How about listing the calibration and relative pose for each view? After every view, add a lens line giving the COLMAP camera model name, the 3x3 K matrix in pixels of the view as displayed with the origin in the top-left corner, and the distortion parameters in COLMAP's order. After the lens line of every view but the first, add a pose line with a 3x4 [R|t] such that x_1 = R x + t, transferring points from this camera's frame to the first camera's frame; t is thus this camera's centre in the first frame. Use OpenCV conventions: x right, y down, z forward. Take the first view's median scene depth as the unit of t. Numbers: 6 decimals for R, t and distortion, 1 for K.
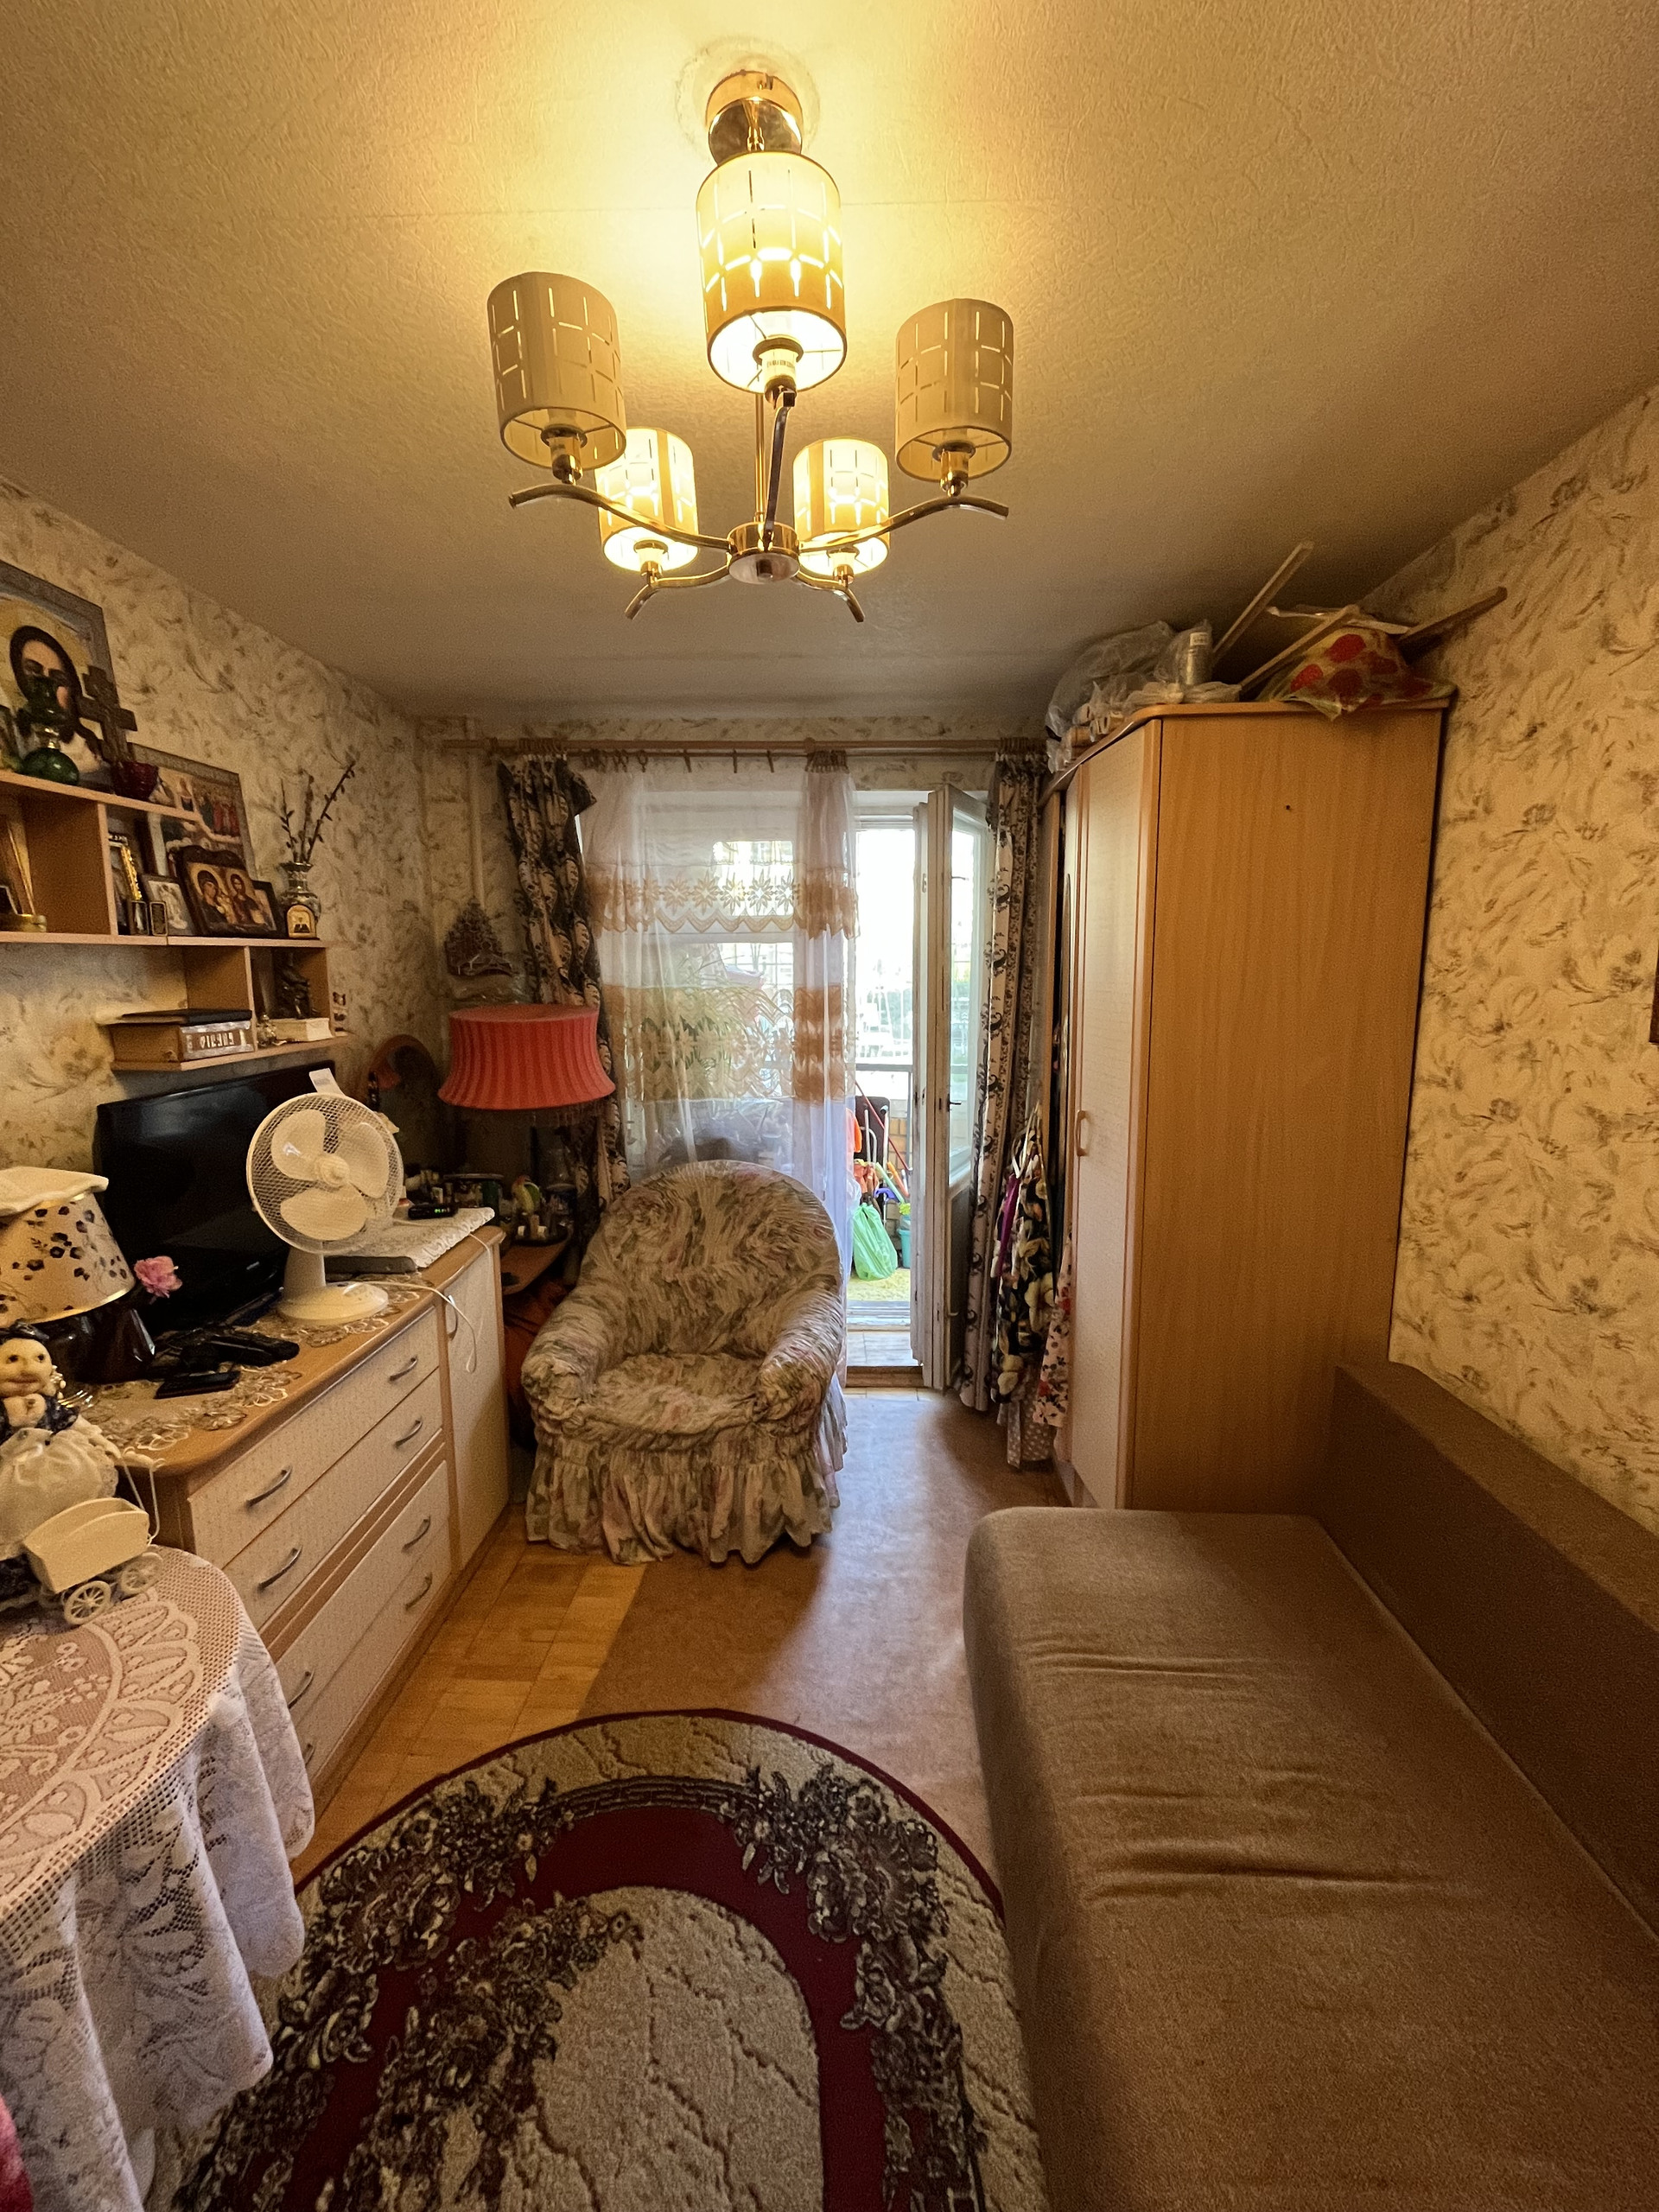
lens RADIAL K [[888.3, 0, 828.4], [0, 888.3, 1104.8], [0, 0, 1]] dist [0.000323, -0.000141]
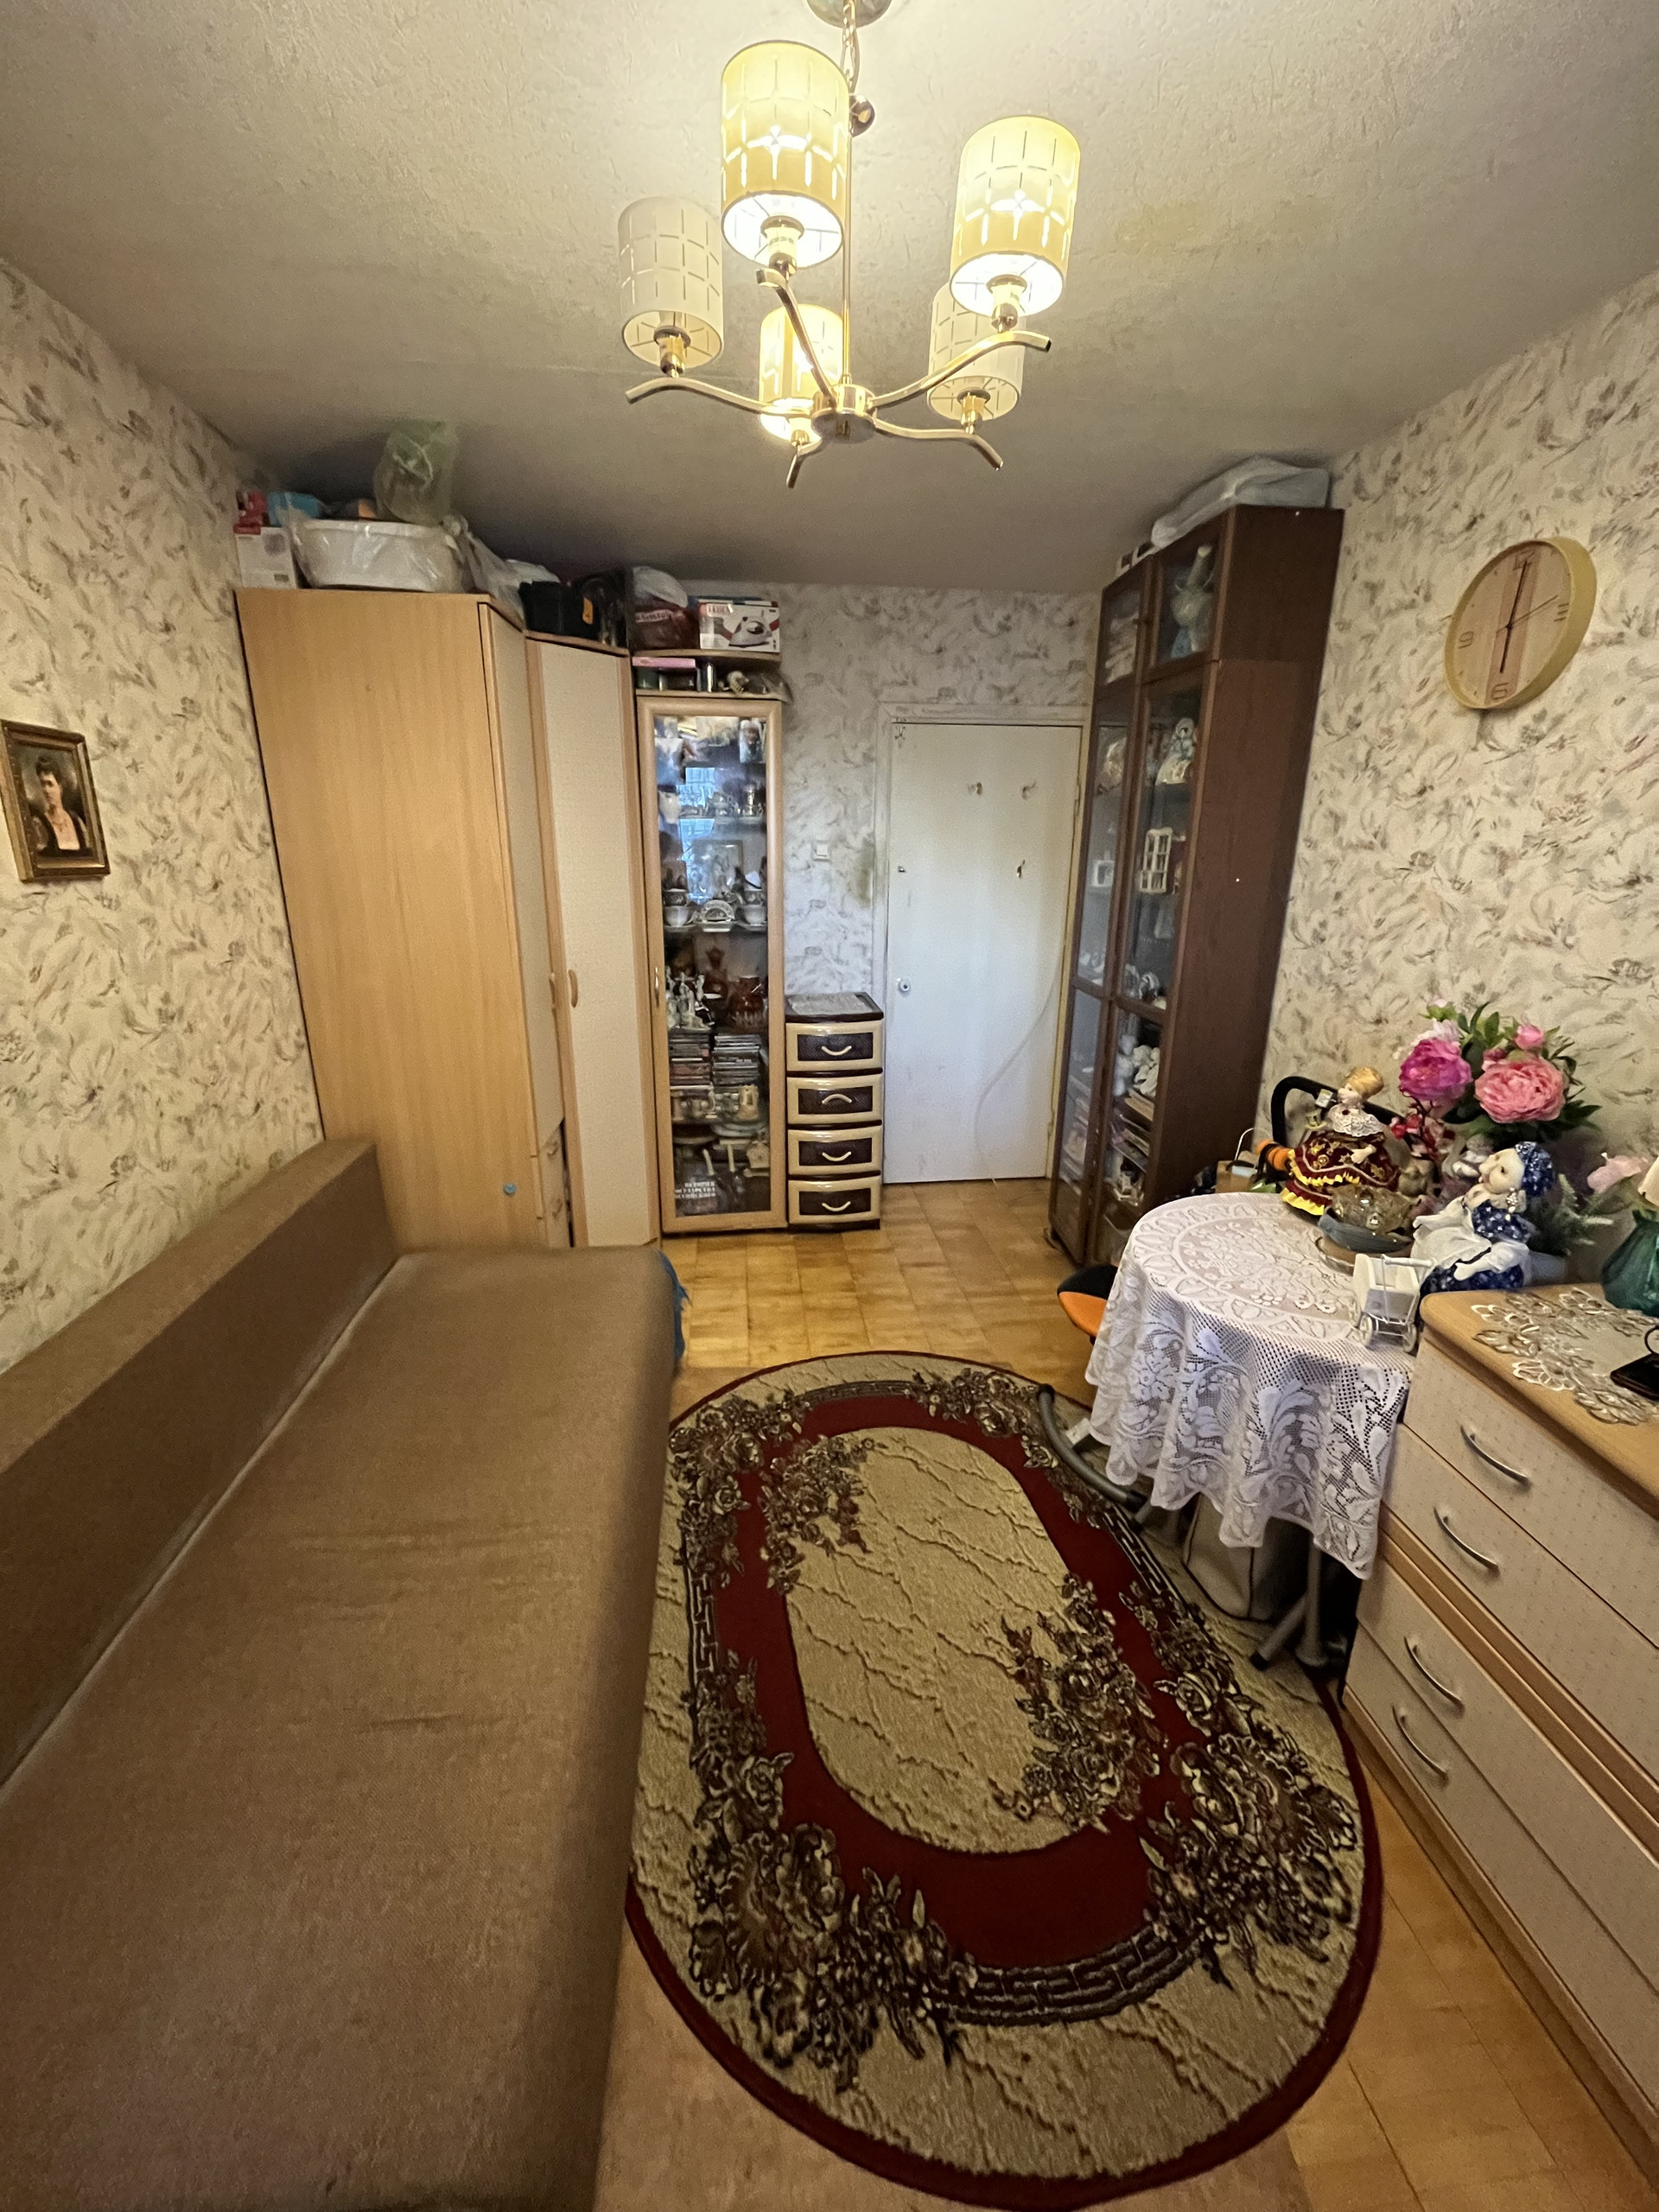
lens RADIAL K [[888.3, 0, 834.5], [0, 888.3, 1093.9], [0, 0, 1]] dist [0.000323, -0.000141]
pose [[-0.989264, 0.042152, -0.139928, 0.077164], [-0.021642, 0.904686, 0.425530, -0.212916], [0.144528, 0.423989, -0.894061, 1.487537]]
